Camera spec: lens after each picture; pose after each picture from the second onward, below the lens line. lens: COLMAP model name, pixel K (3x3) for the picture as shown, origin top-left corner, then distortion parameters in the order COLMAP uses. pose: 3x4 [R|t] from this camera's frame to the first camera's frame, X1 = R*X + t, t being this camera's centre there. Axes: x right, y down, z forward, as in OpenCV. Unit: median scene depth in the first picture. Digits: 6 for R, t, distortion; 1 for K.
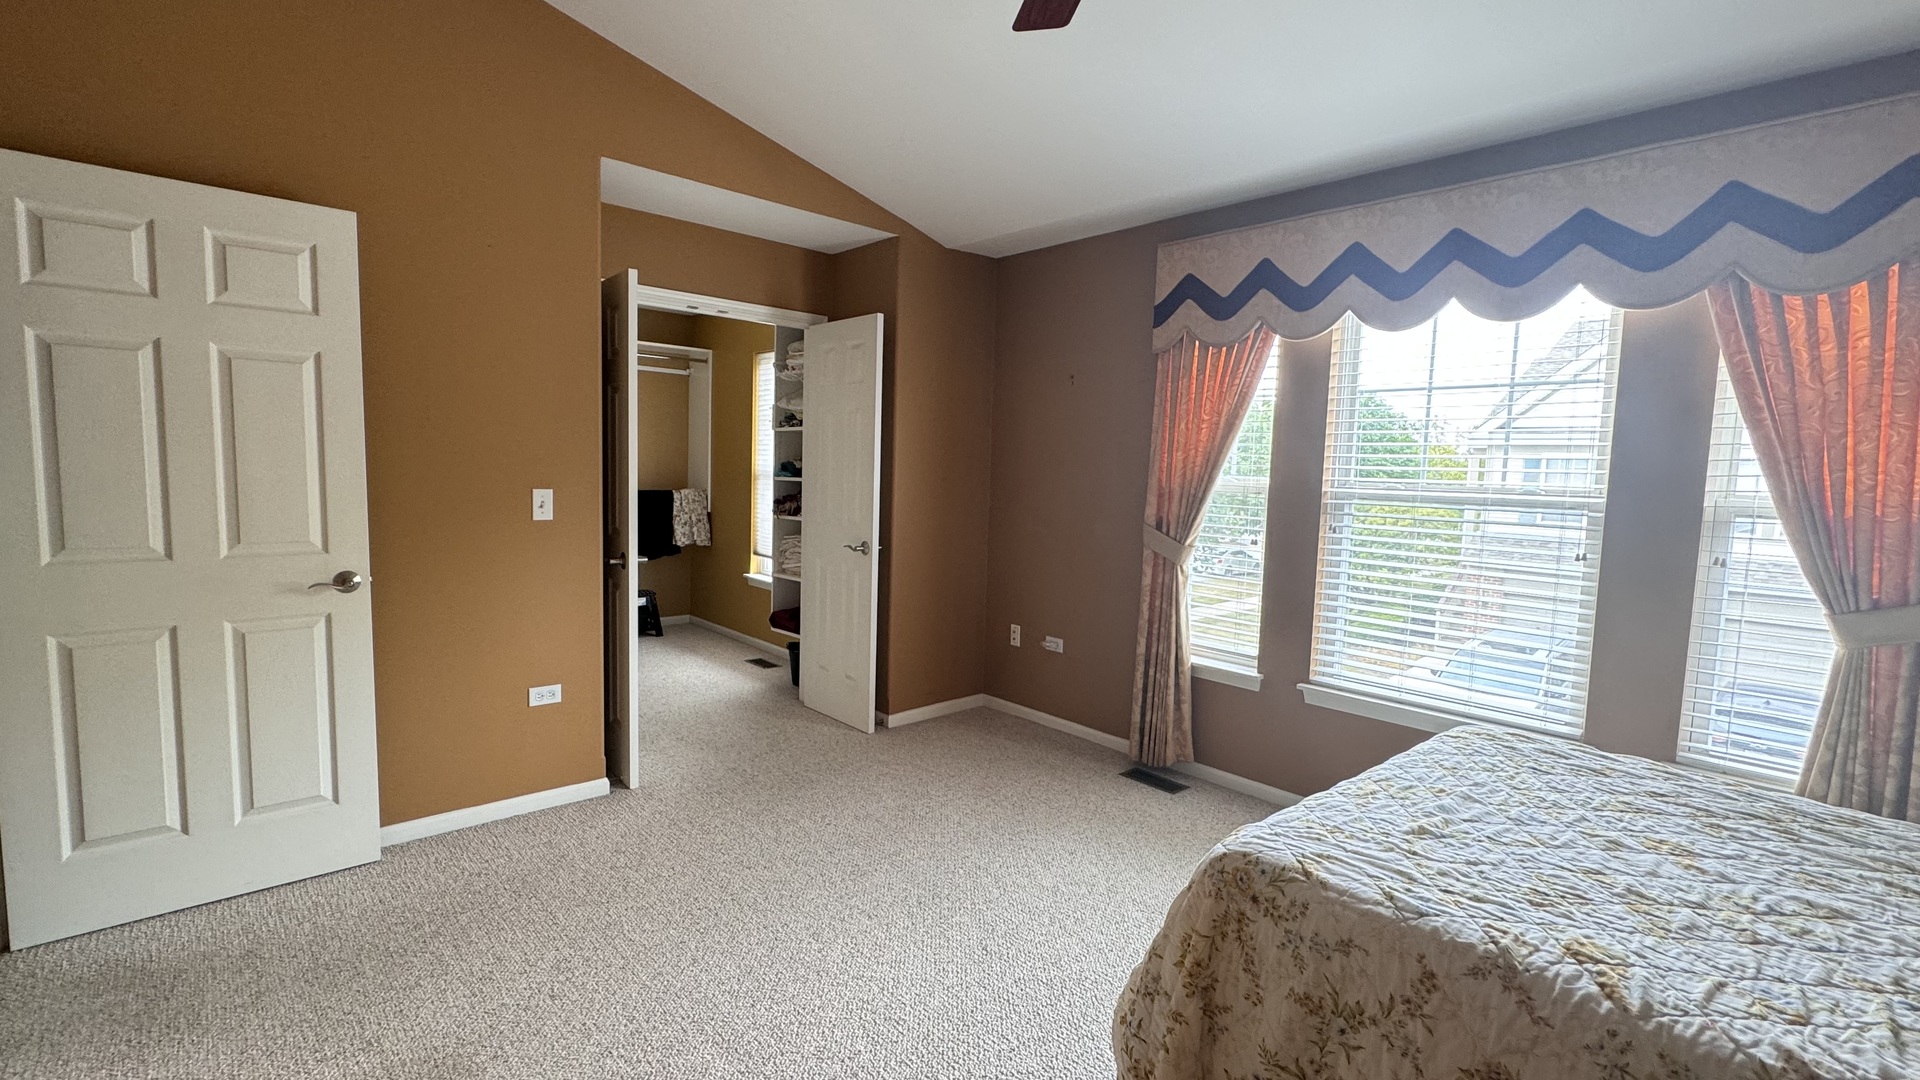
lens RADIAL K [[839.3, 0, 955.2], [0, 839.3, 542.0], [0, 0, 1]] dist [0.000912, 0.000136]
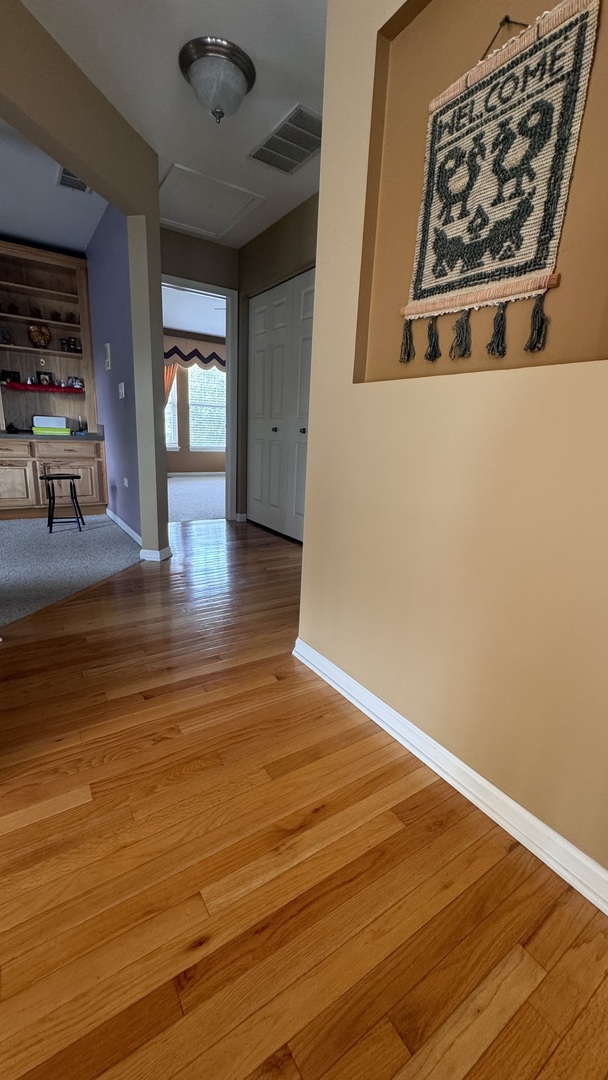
lens RADIAL K [[430.8, 0, 304.0], [0, 430.8, 540.0], [0, 0, 1]] dist [-0.001658, 0.000374]
pose [[0.147152, -0.256238, 0.955347, -1.920436], [0.049764, 0.966556, 0.251580, 0.104987], [-0.987861, 0.010522, 0.154982, 0.014903]]
